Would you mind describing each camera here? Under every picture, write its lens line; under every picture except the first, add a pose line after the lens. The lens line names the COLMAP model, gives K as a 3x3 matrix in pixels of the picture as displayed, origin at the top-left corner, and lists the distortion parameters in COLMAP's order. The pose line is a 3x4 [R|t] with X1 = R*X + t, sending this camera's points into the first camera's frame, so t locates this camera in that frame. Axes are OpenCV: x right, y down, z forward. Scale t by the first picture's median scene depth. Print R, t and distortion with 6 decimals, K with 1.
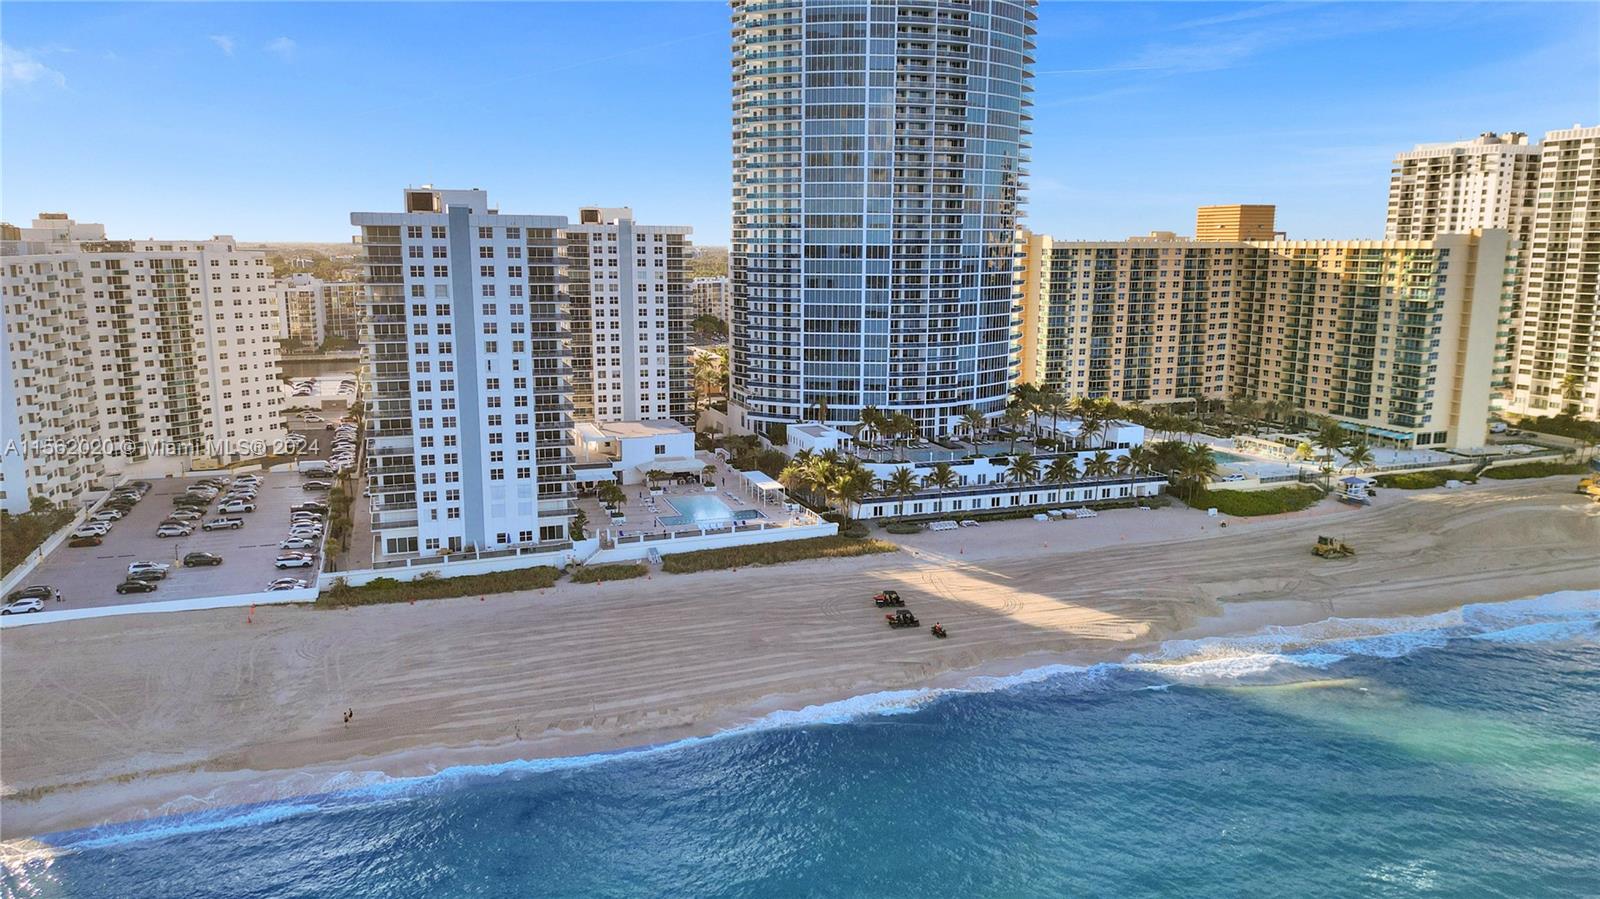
lens RADIAL K [[1112.4, 0, 795.2], [0, 1112.4, 448.7], [0, 0, 1]] dist [0.088891, -0.101971]
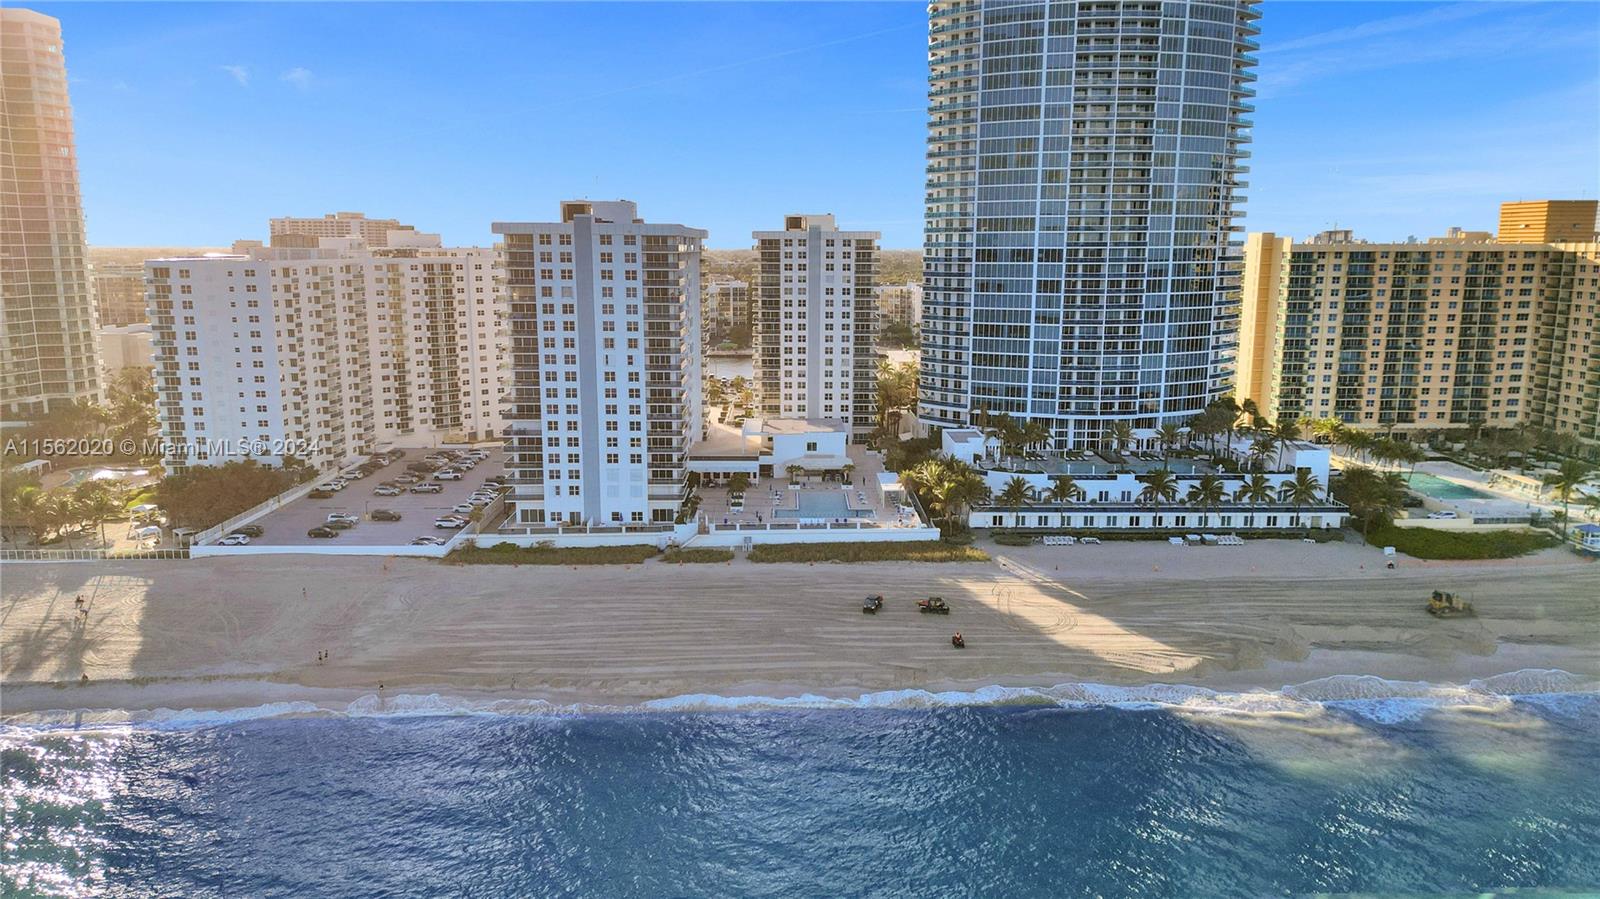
lens RADIAL K [[1112.4, 0, 795.2], [0, 1112.4, 448.7], [0, 0, 1]] dist [0.088891, -0.101971]
pose [[0.946182, 0.055146, -0.318901, 0.179283], [-0.056277, 0.998399, 0.005673, -0.002183], [0.318703, 0.012579, 0.947771, 0.010105]]
